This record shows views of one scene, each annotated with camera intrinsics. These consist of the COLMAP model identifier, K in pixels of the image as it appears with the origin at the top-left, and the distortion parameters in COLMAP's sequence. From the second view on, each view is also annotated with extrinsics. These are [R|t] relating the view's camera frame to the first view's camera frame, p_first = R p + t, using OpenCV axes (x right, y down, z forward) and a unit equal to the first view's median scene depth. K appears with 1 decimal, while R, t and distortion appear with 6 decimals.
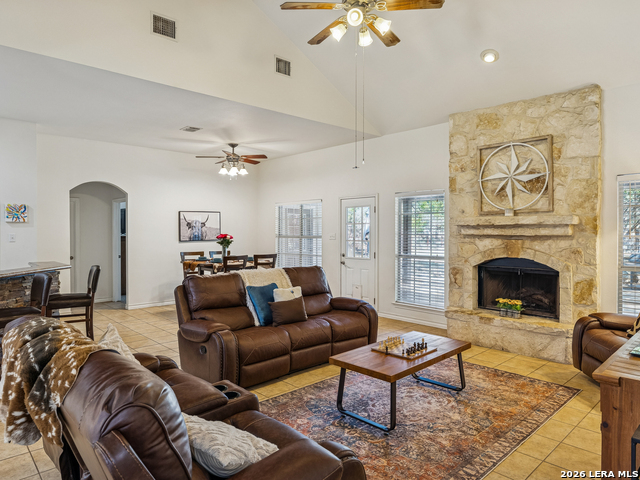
lens RADIAL K [[414.8, 0, 319.0], [0, 414.8, 234.3], [0, 0, 1]] dist [-0.005888, 0.005657]
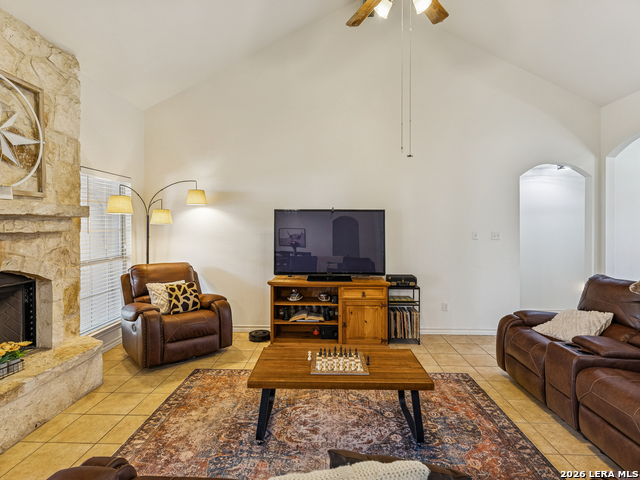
lens RADIAL K [[334.8, 0, 319.7], [0, 334.8, 228.2], [0, 0, 1]] dist [0.002178, 0.002335]
pose [[-0.709003, -0.004353, 0.705193, -0.181586], [0.002742, 0.999956, 0.008929, -0.007414], [-0.705201, 0.008264, -0.708960, 1.066553]]
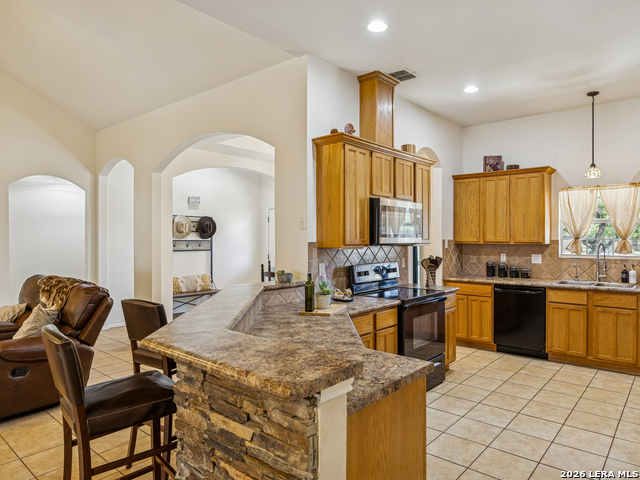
lens RADIAL K [[414.8, 0, 363.9], [0, 414.8, 235.4], [0, 0, 1]] dist [-0.005888, 0.005657]
pose [[-0.986979, -0.001975, -0.160840, -0.690768], [-0.002906, 0.999980, 0.005554, -0.008638], [0.160826, 0.005949, -0.986965, 1.299903]]
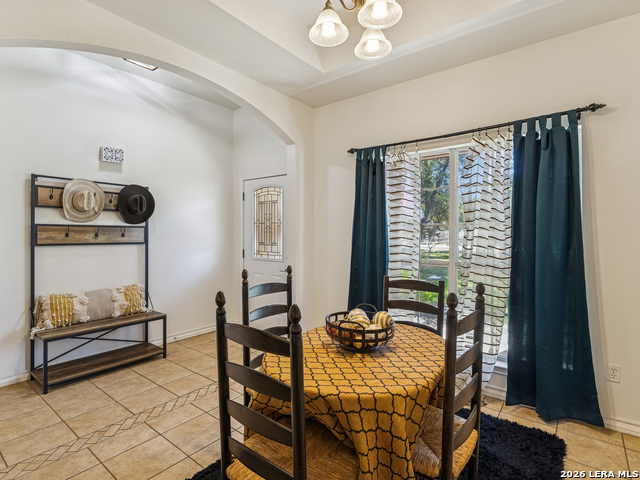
lens RADIAL K [[334.8, 0, 315.1], [0, 334.8, 236.8], [0, 0, 1]] dist [0.002178, 0.002335]
pose [[-0.989562, -0.002938, -0.144076, -0.636932], [-0.005776, 0.999797, 0.019285, 0.026342], [0.143990, 0.019916, -0.989379, 0.444022]]
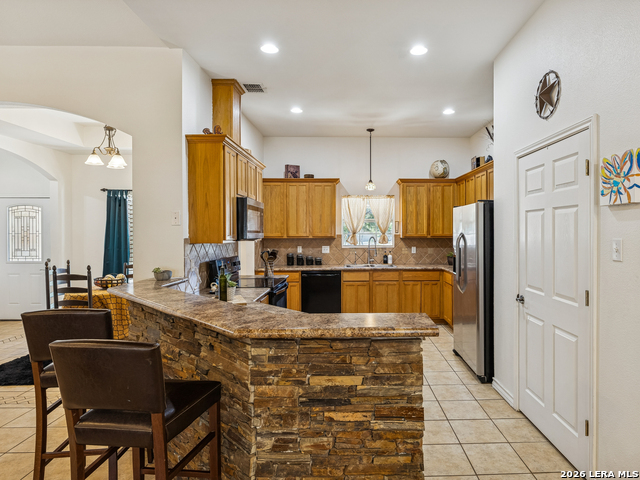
lens RADIAL K [[386.0, 0, 362.8], [0, 386.0, 234.0], [0, 0, 1]] dist [-0.002578, -0.003924]
pose [[-0.655906, 0.004758, -0.754827, -0.412614], [-0.004777, 0.999934, 0.010454, -0.008613], [0.754827, 0.010463, -0.655840, 1.244640]]
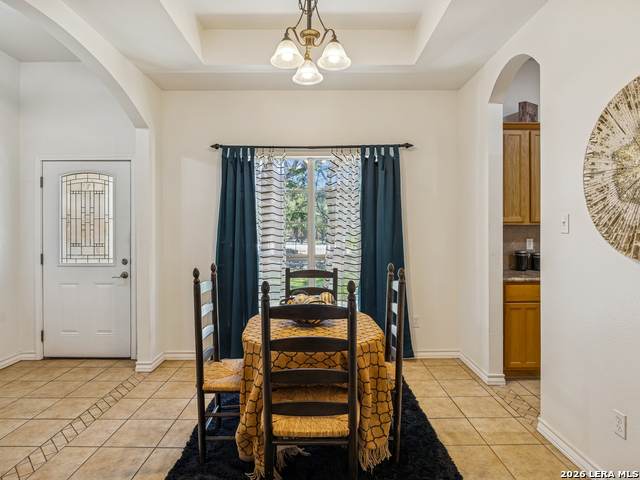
lens RADIAL K [[386.0, 0, 317.5], [0, 386.0, 236.1], [0, 0, 1]] dist [-0.002578, -0.003924]
pose [[-0.688407, 0.010999, -0.725242, -0.390768], [-0.005132, 0.999786, 0.020035, 0.025763], [0.725307, 0.017514, -0.688203, 0.452273]]
